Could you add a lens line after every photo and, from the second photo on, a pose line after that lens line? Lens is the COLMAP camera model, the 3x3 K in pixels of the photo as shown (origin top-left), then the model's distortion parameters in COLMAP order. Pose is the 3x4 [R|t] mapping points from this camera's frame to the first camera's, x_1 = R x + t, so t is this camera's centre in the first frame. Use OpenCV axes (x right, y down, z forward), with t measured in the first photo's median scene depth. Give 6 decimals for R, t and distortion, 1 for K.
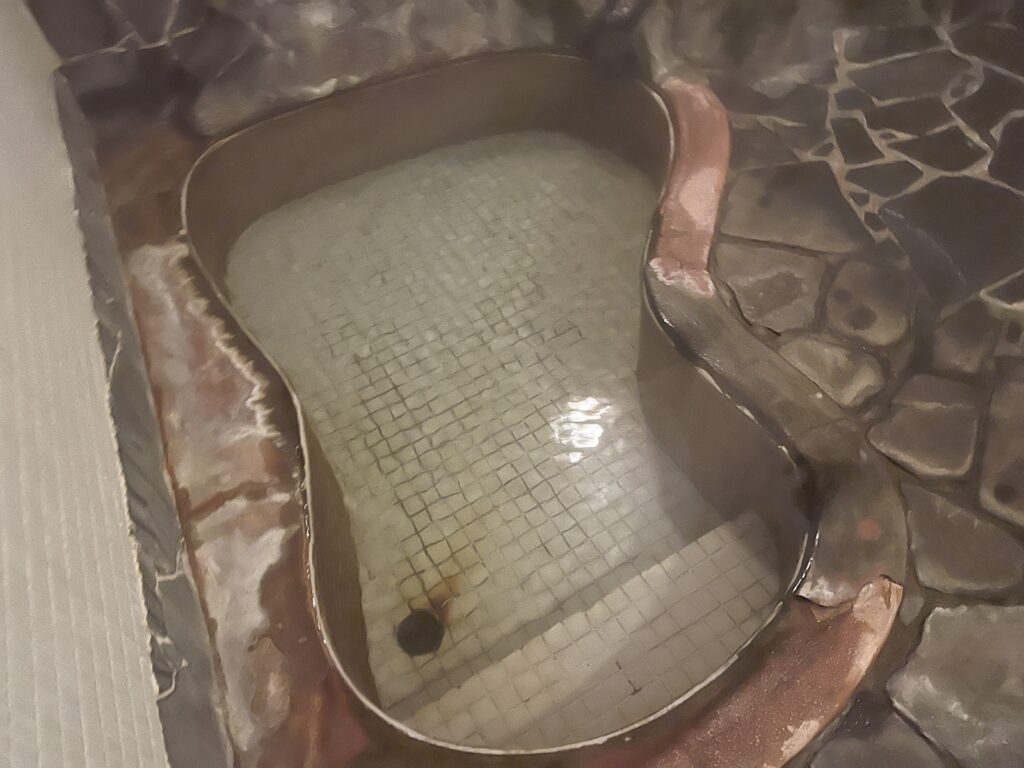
lens RADIAL K [[768.5, 0, 512.0], [0, 768.5, 384.0], [0, 0, 1]] dist [0.022108, -0.041604]
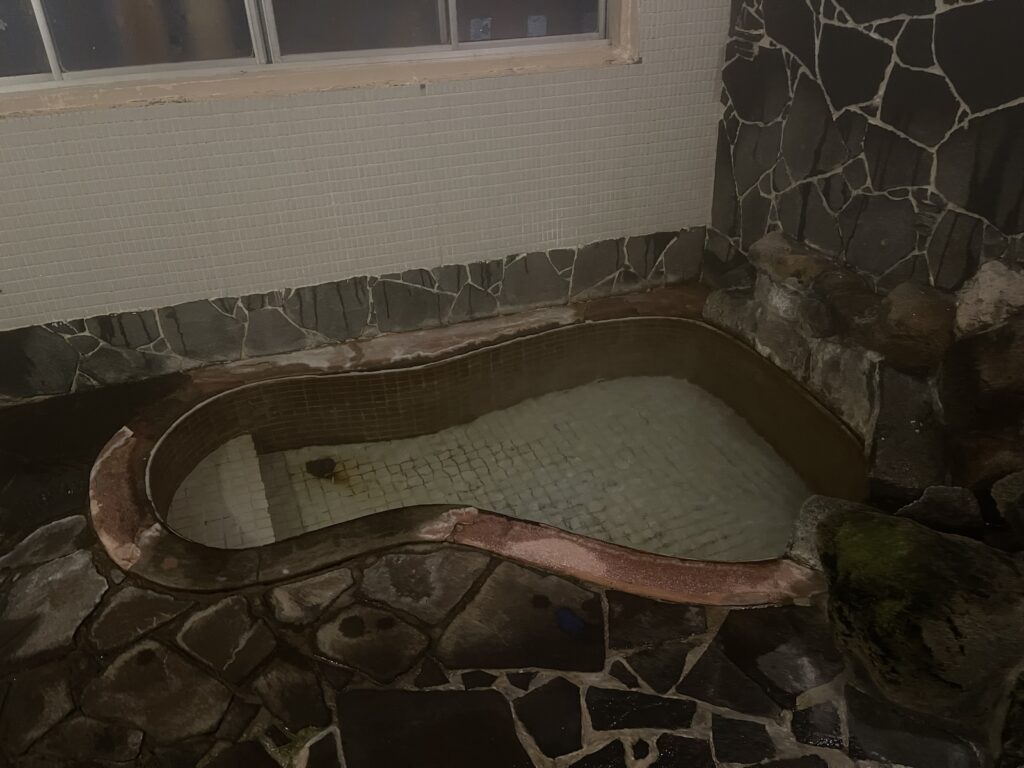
lens RADIAL K [[768.5, 0, 512.0], [0, 768.5, 384.0], [0, 0, 1]] dist [0.022108, -0.041604]
pose [[-0.116671, 0.585427, -0.802286, 1.138806], [-0.725695, 0.501249, 0.471293, -0.963425], [0.678052, 0.637201, 0.366360, 0.562915]]
